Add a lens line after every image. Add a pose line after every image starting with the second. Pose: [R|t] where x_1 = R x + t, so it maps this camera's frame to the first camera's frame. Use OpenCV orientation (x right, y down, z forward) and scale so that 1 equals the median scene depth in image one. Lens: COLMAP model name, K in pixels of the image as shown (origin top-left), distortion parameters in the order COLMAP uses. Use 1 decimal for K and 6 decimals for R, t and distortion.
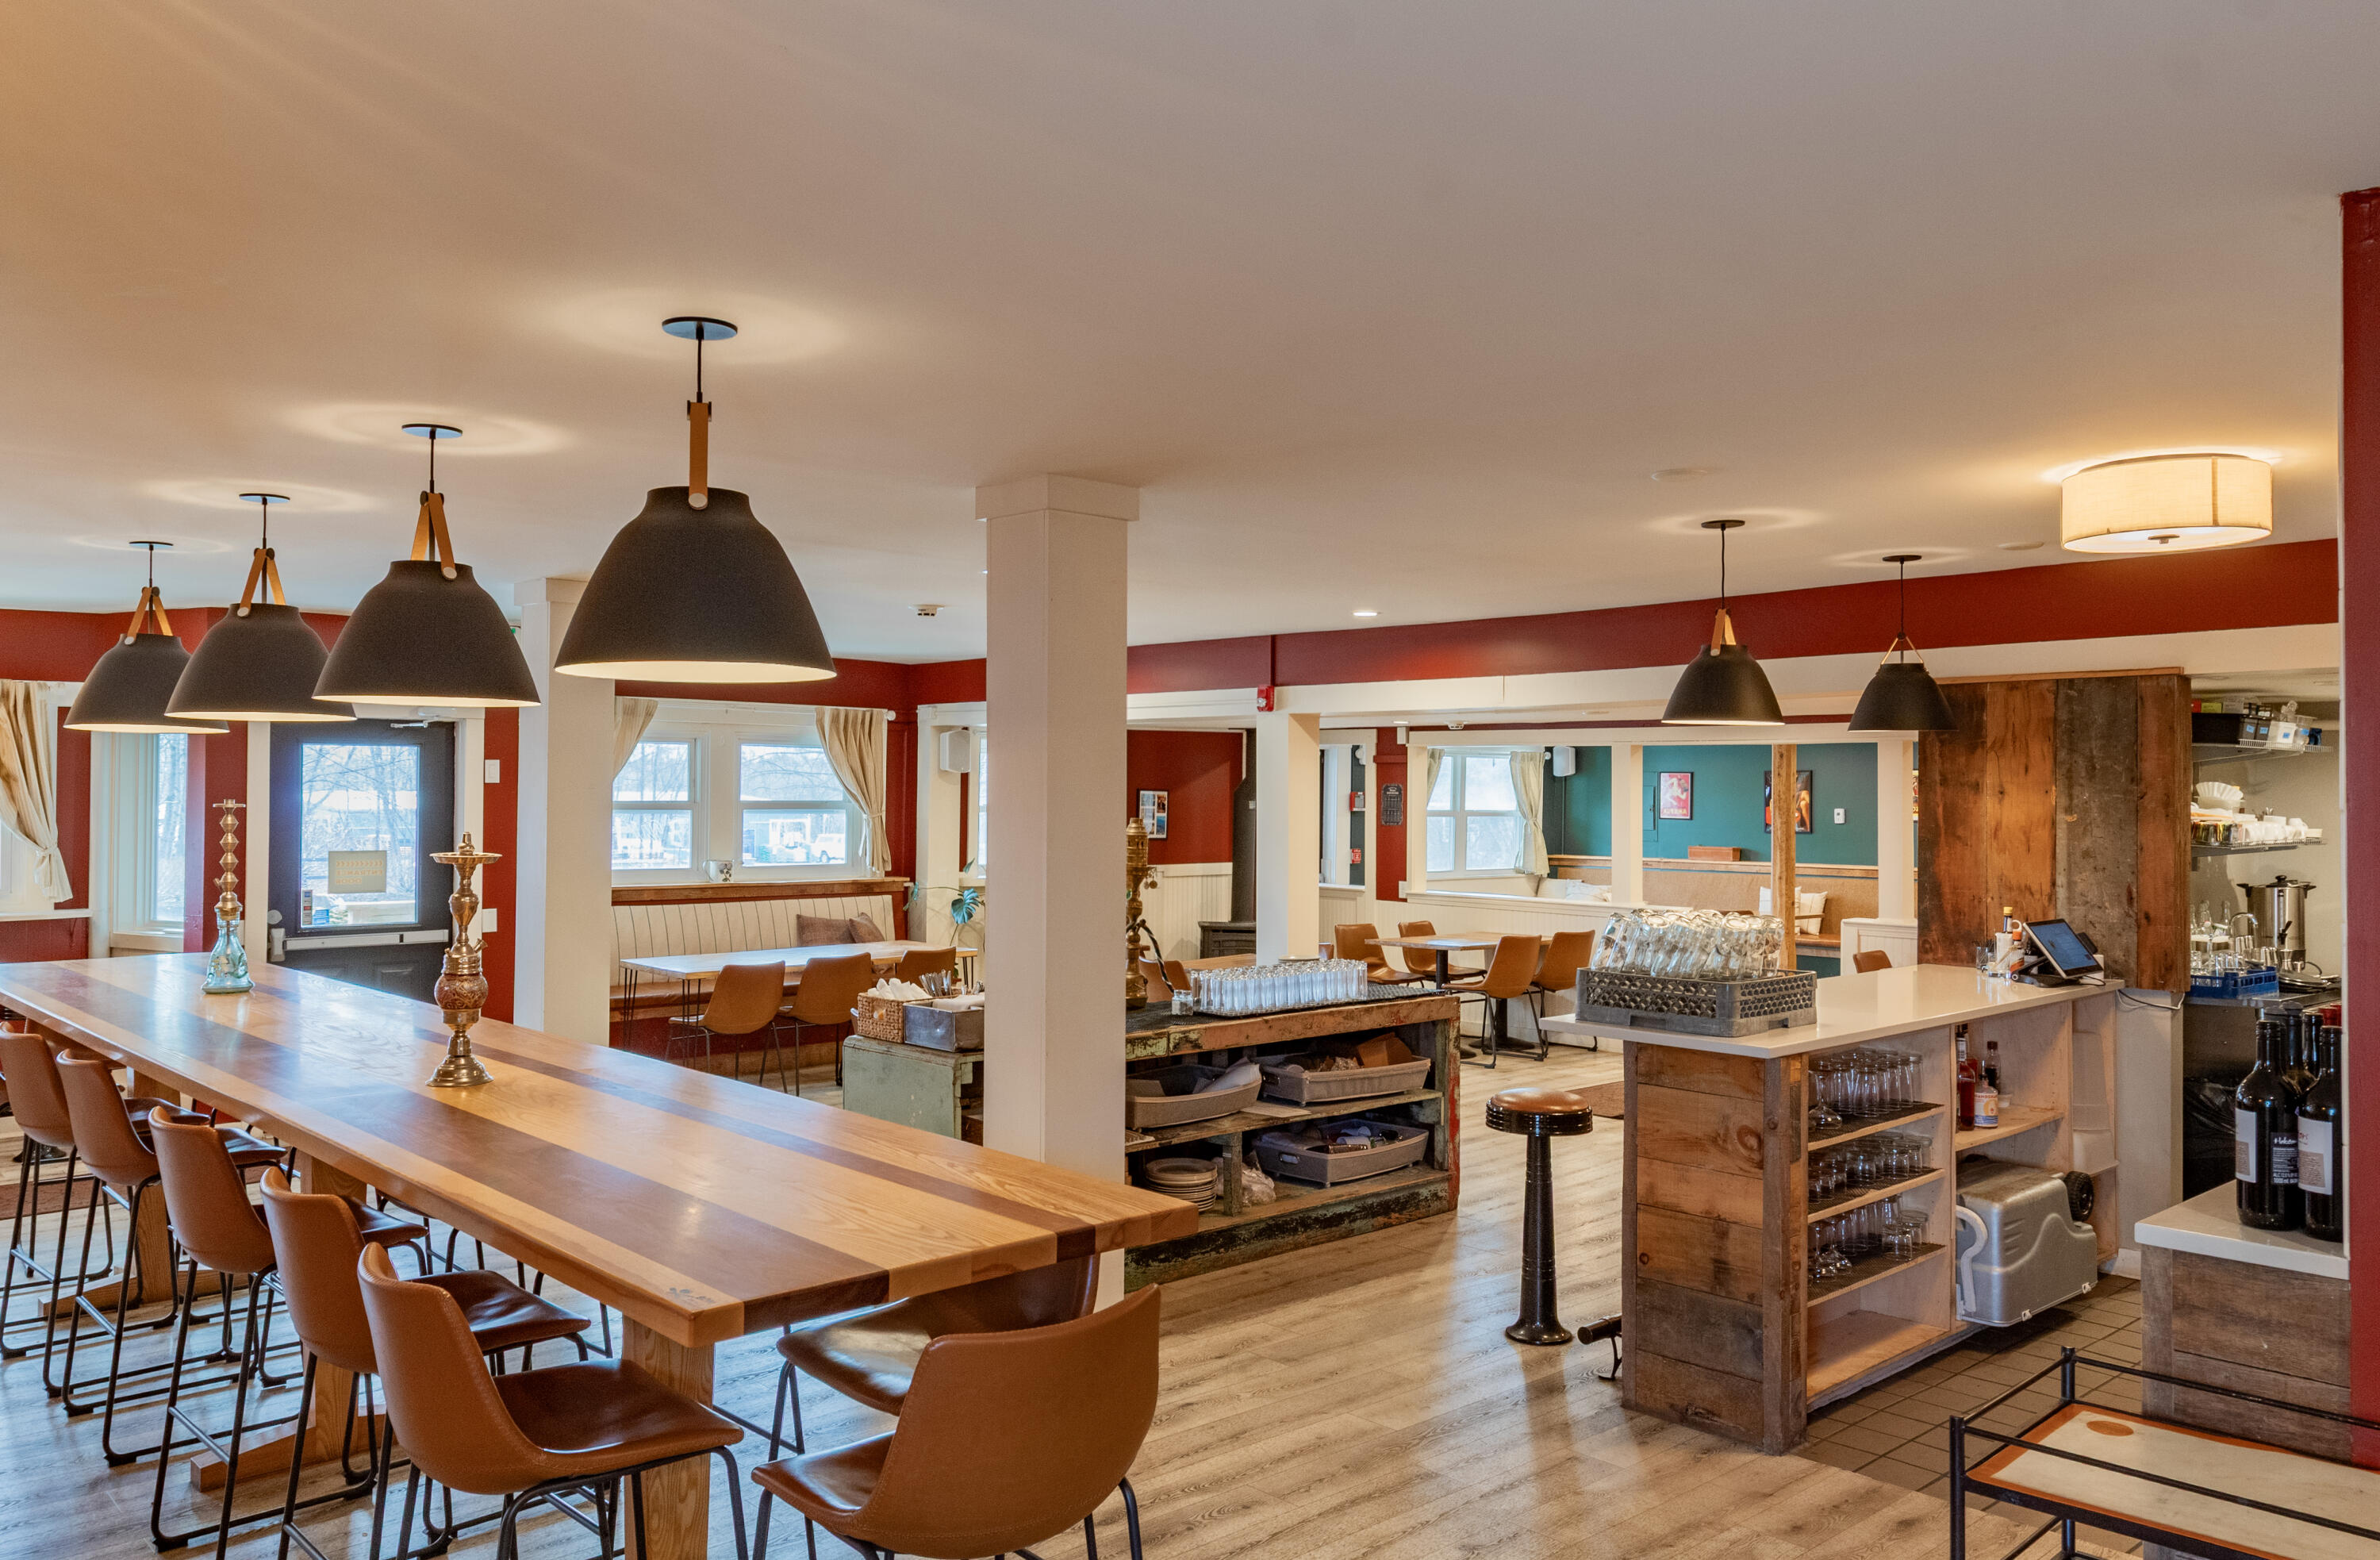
lens RADIAL K [[1731.3, 0, 1190.0], [0, 1731.3, 780.0], [0, 0, 1]] dist [0.001233, 0.000004]
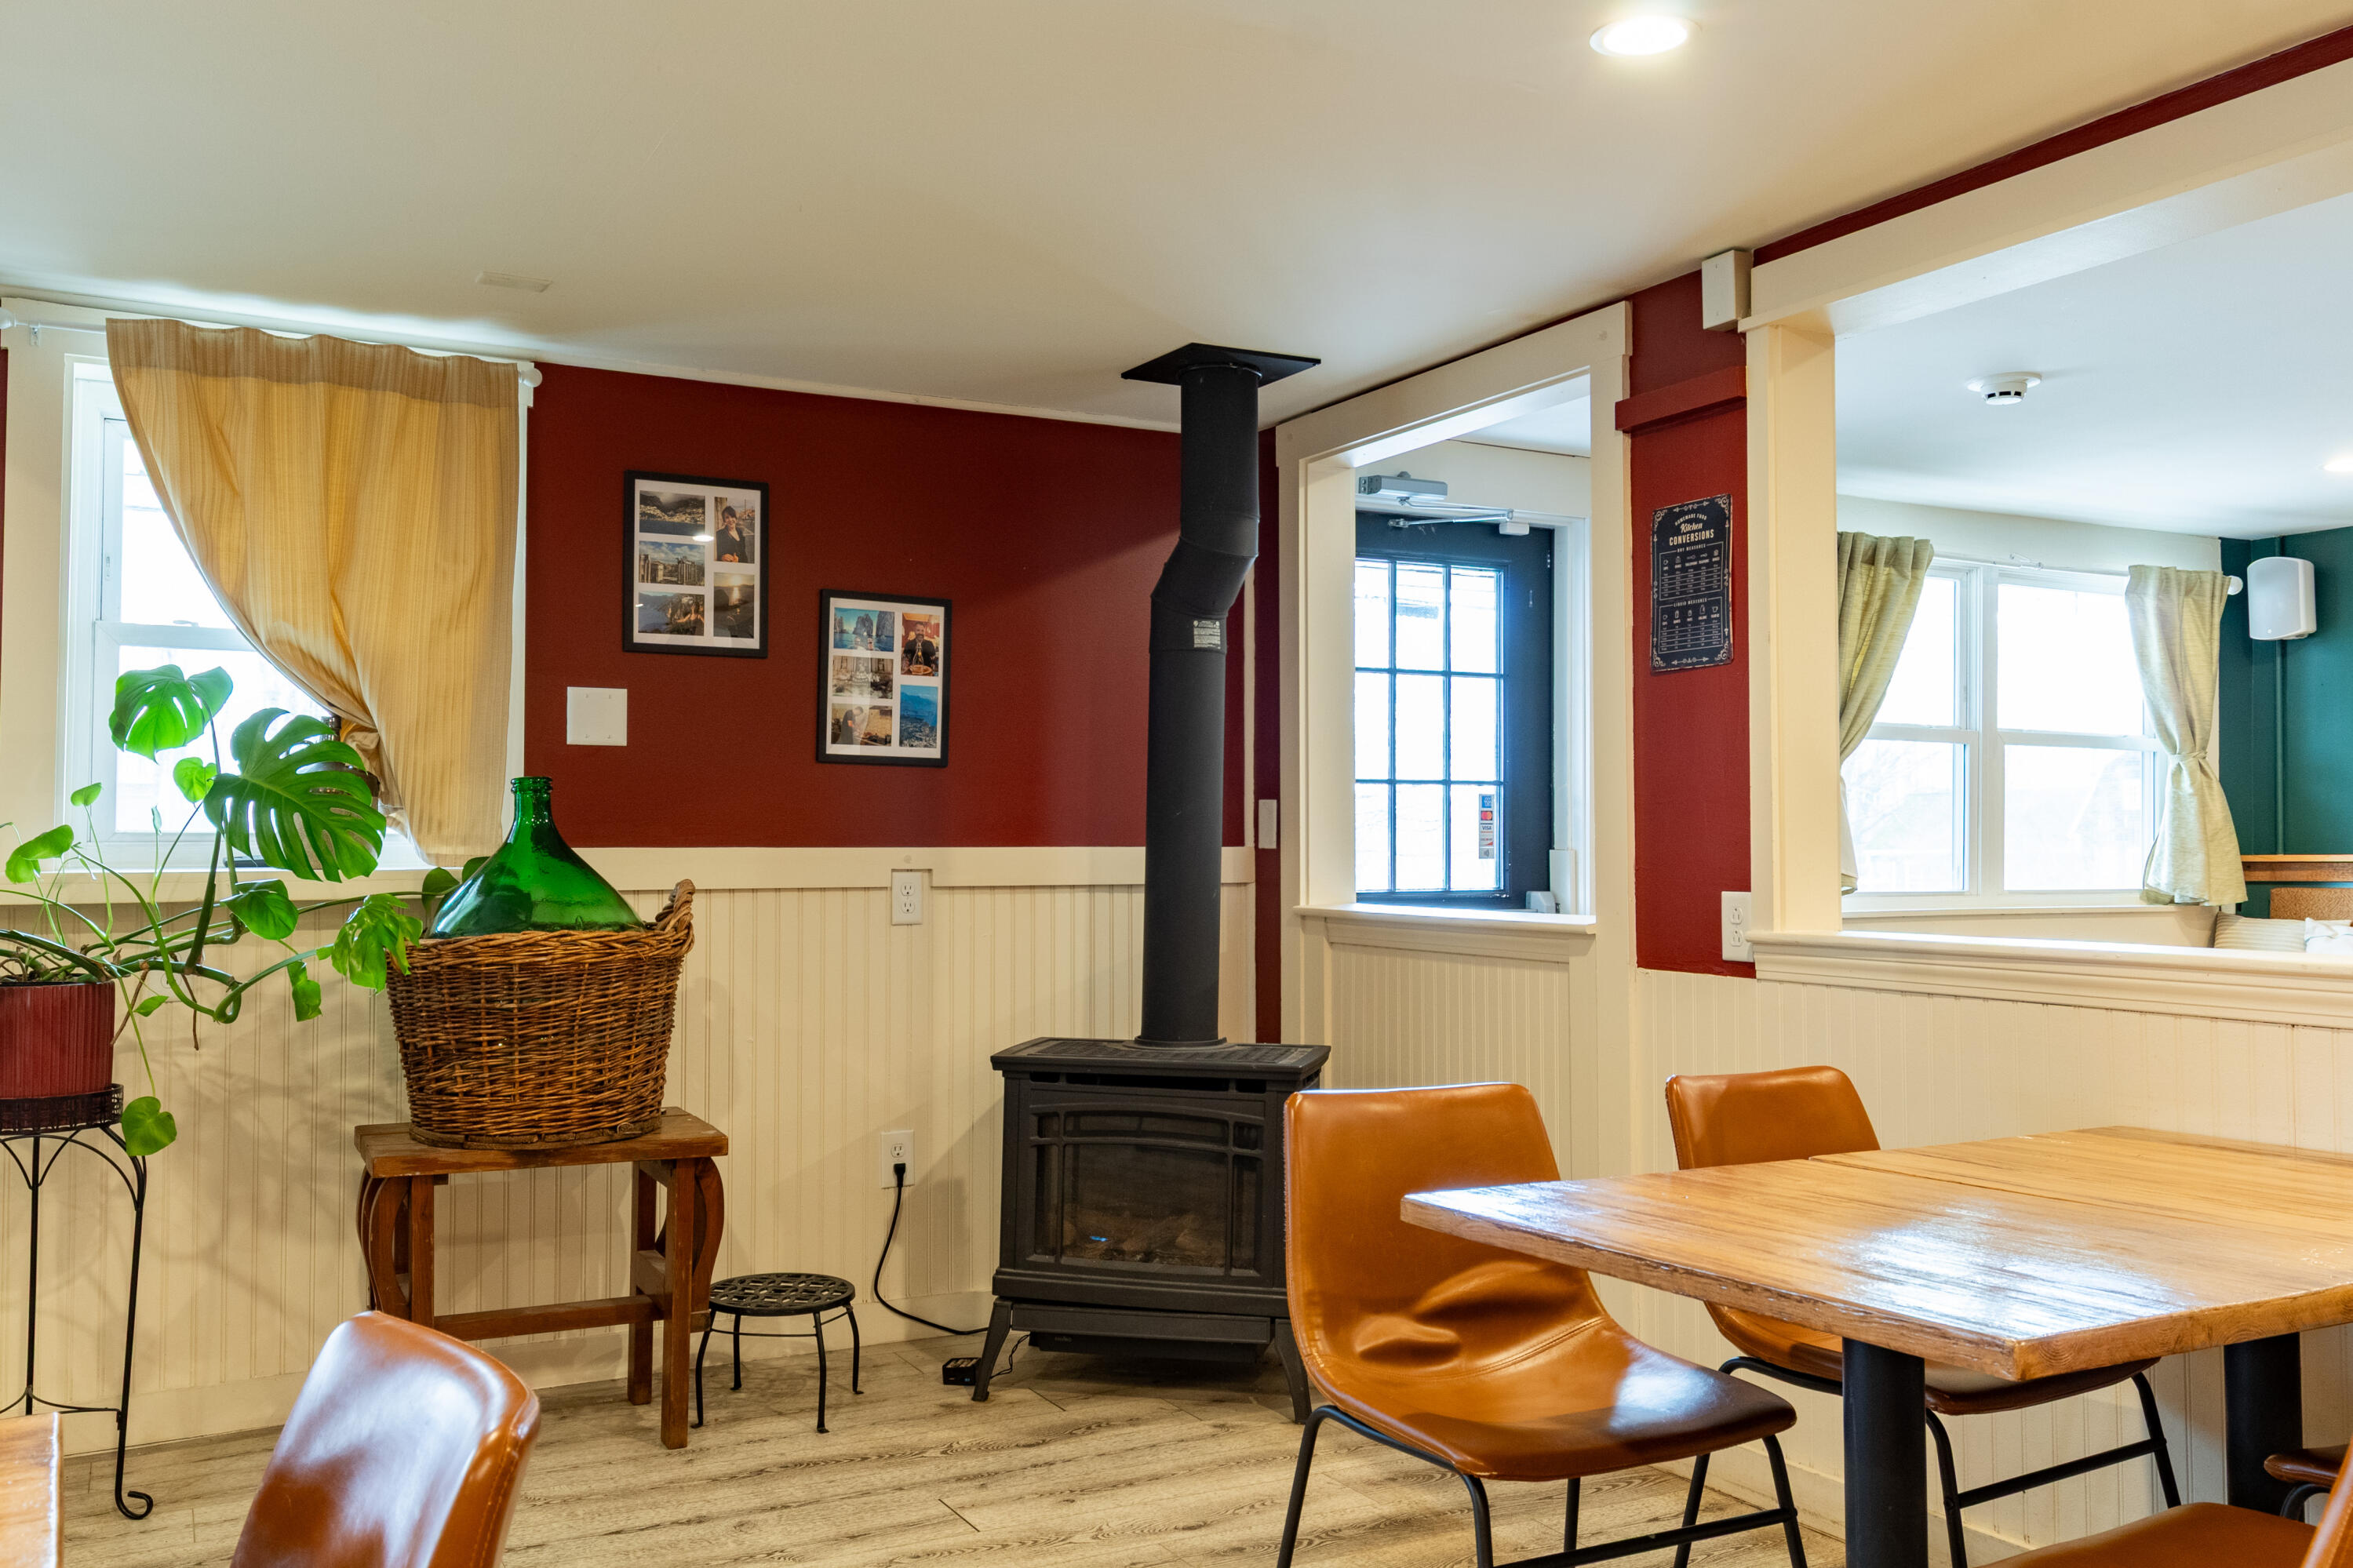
lens RADIAL K [[1986.3, 0, 1176.5], [0, 1986.3, 784.0], [0, 0, 1]] dist [-0.004307, -0.001655]
pose [[0.973363, -0.018758, -0.228502, 0.109595], [0.012279, 0.999482, -0.029742, 0.050400], [0.228941, 0.026144, 0.973089, 0.706816]]
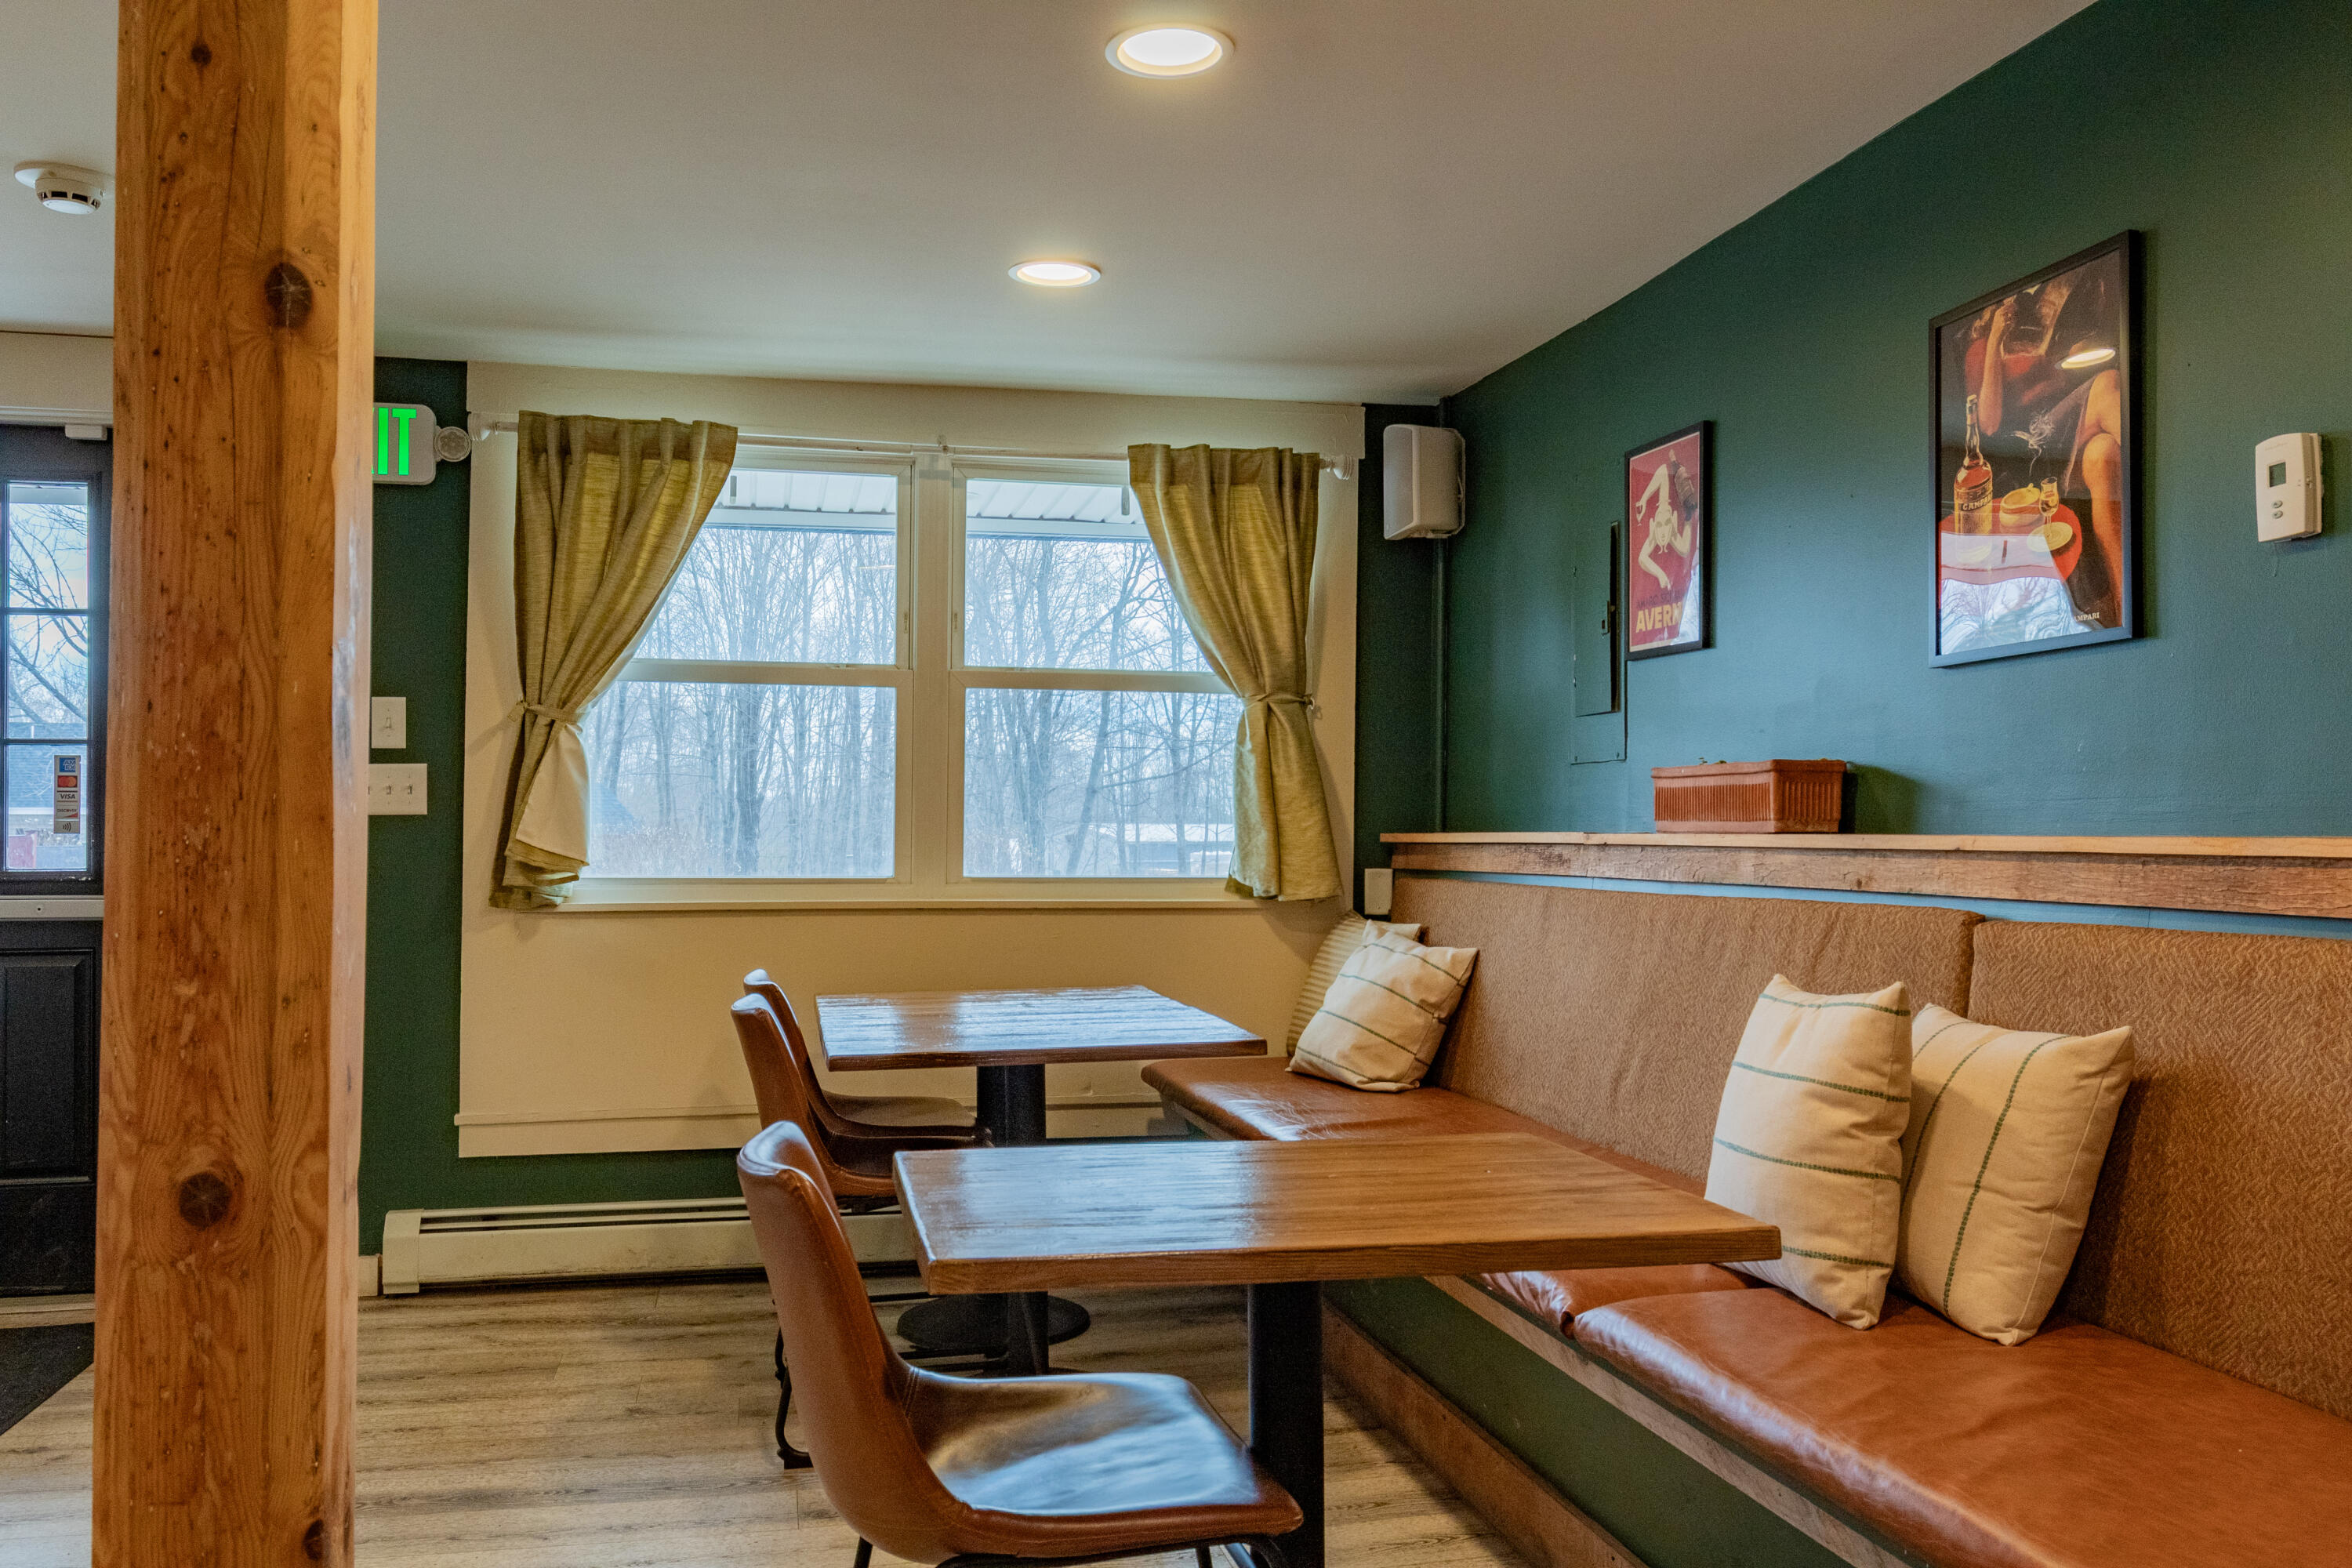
lens RADIAL K [[1900.2, 0, 1176.0], [0, 1900.2, 784.0], [0, 0, 1]] dist [-0.002700, -0.002274]
pose [[0.860206, -0.017229, -0.509656, 0.437211], [0.009111, 0.999789, -0.018421, 0.054097], [0.509866, 0.011203, 0.860181, 0.959545]]
